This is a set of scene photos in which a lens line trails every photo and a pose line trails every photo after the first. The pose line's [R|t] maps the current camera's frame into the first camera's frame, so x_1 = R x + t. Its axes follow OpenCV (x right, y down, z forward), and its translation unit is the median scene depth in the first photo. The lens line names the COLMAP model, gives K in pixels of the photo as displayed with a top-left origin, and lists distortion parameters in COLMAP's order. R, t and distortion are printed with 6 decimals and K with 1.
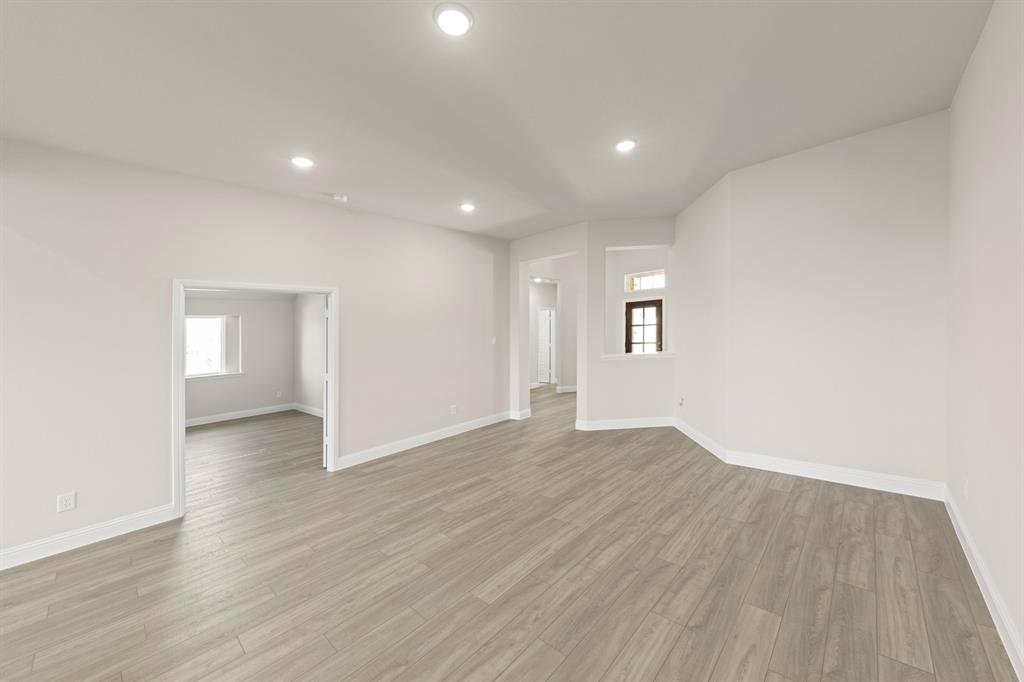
lens RADIAL K [[374.1, 0, 561.1], [0, 374.1, 324.9], [0, 0, 1]] dist [0.001379, 0.000005]
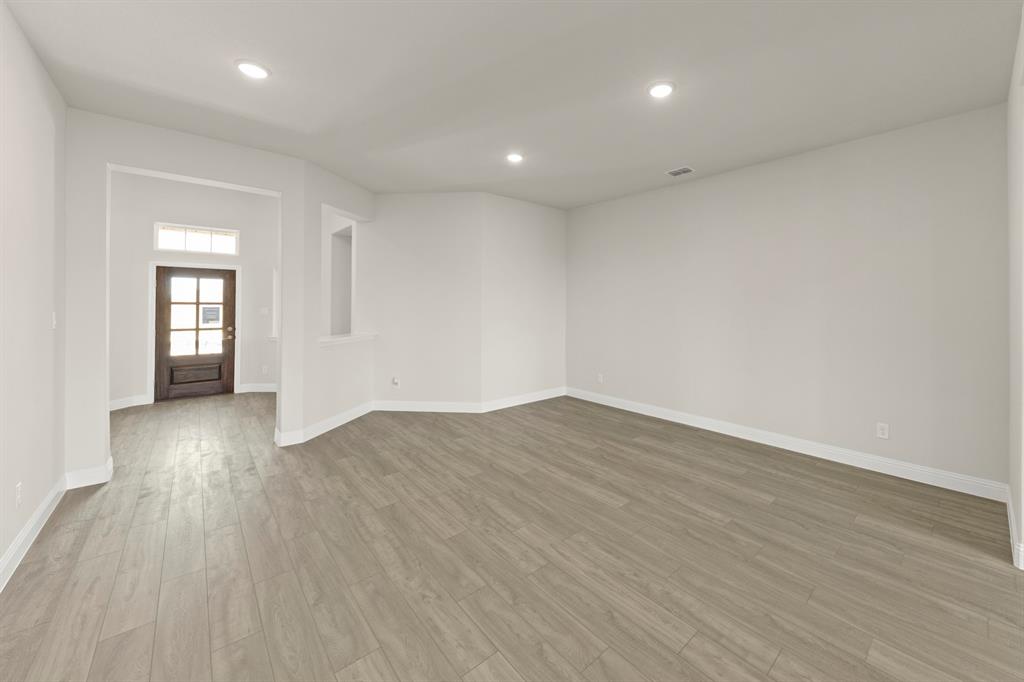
lens RADIAL K [[374.1, 0, 561.1], [0, 374.1, 324.9], [0, 0, 1]] dist [0.001379, 0.000005]
pose [[0.154187, -0.002706, 0.988038, -1.013561], [-0.020863, 0.999764, 0.005994, 0.062047], [-0.987821, -0.021538, 0.154095, 0.673473]]
